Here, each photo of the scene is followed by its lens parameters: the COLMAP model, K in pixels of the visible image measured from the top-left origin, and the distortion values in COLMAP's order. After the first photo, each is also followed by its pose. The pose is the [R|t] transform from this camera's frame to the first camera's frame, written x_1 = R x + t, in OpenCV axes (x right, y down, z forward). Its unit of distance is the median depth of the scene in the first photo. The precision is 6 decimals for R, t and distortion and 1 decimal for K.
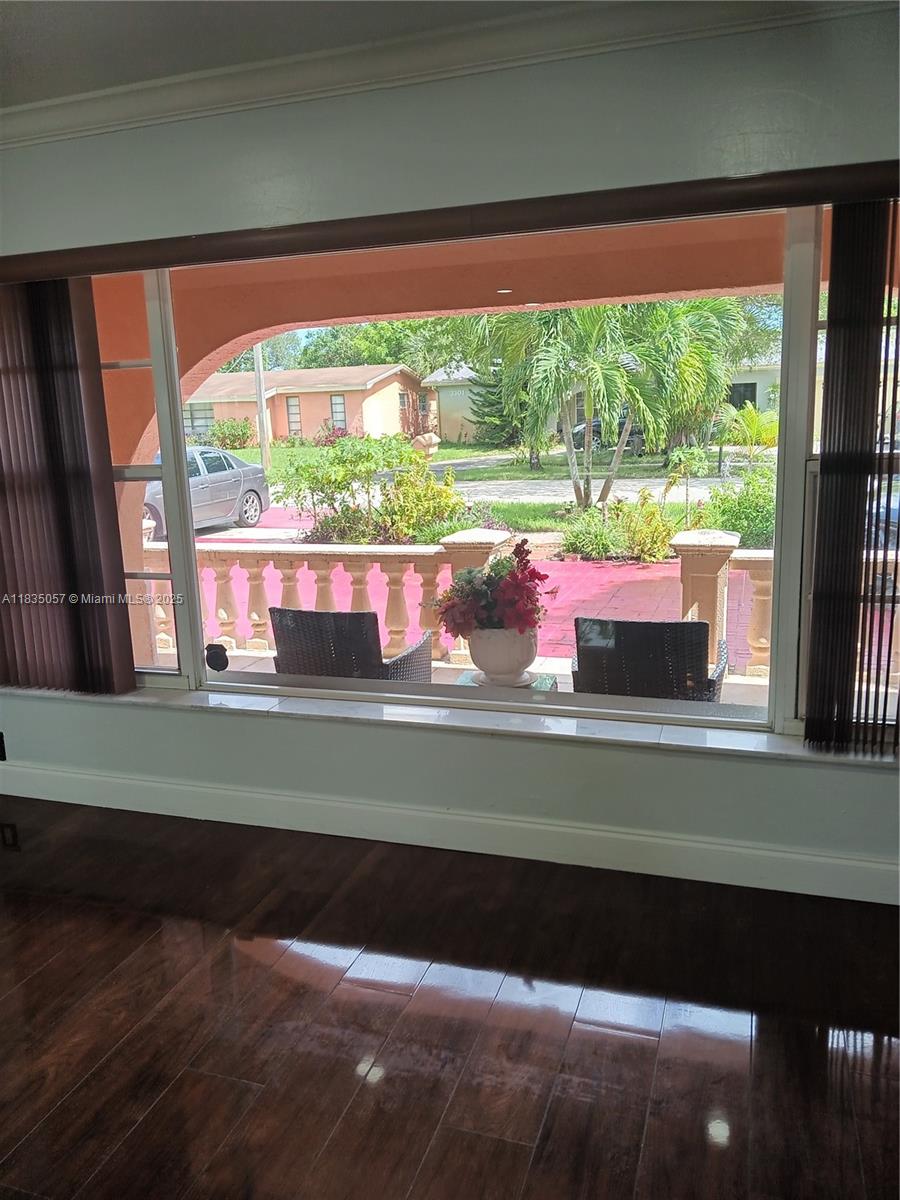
lens RADIAL K [[918.1, 0, 431.6], [0, 918.1, 602.2], [0, 0, 1]] dist [0.067254, -0.000687]
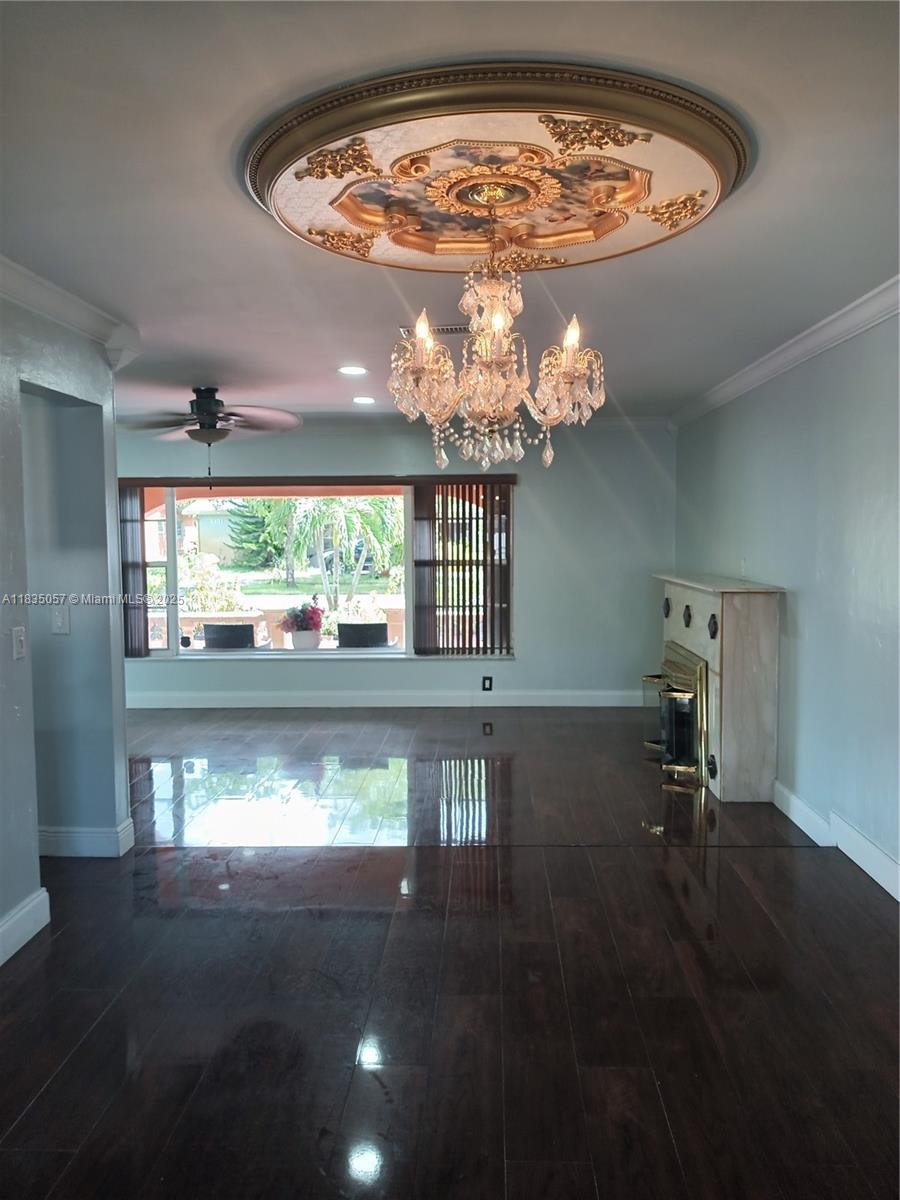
lens RADIAL K [[918.1, 0, 431.6], [0, 918.1, 602.2], [0, 0, 1]] dist [0.067254, -0.000687]
pose [[0.962534, 0.009430, 0.270995, -0.254510], [0.027435, 0.990880, -0.131922, 0.273008], [-0.269768, 0.134414, 0.953498, -1.356599]]
